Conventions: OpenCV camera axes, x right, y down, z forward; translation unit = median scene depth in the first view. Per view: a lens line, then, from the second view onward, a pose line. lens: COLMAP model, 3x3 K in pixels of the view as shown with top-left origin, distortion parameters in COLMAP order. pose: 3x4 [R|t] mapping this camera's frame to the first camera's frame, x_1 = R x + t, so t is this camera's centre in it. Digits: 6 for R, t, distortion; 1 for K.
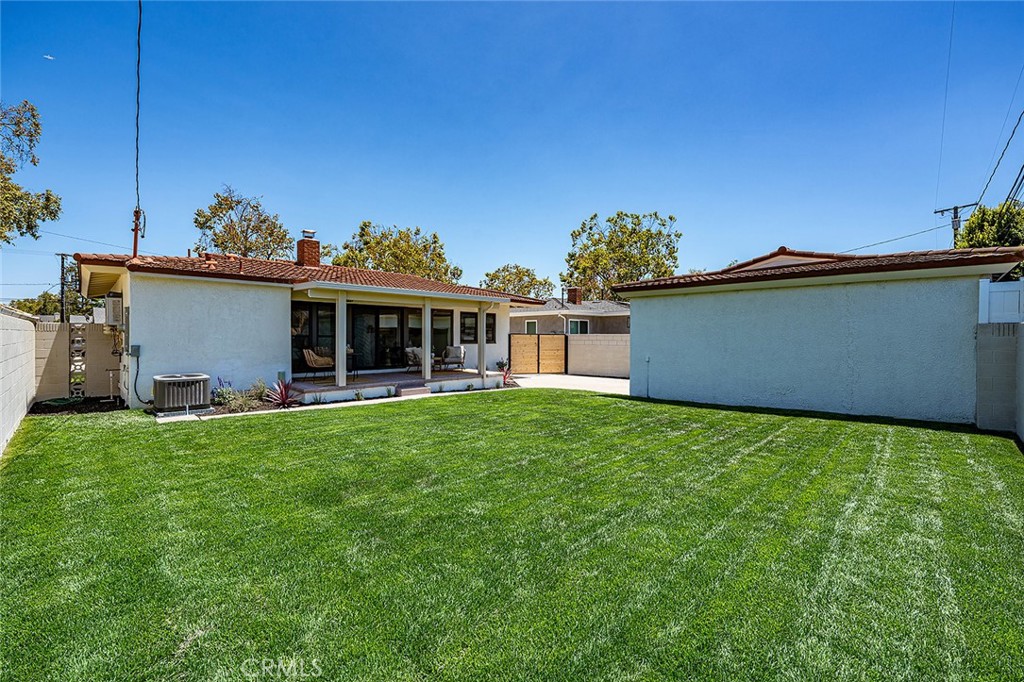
lens RADIAL K [[442.8, 0, 512.0], [0, 442.8, 341.0], [0, 0, 1]] dist [-0.000259, -0.000024]
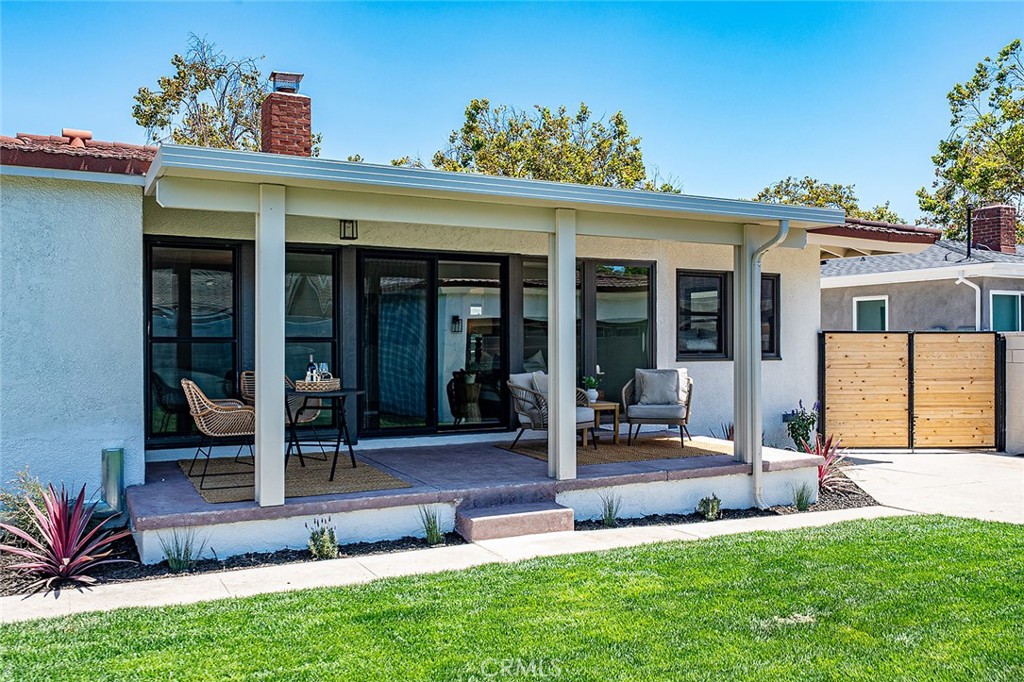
lens RADIAL K [[853.4, 0, 488.3], [0, 853.4, 341.5], [0, 0, 1]] dist [-0.009565, 0.011074]
pose [[0.943926, -0.004102, -0.330131, -0.032601], [0.000041, 0.999924, -0.012306, -0.000430], [0.330156, 0.011602, 0.943855, 0.294587]]
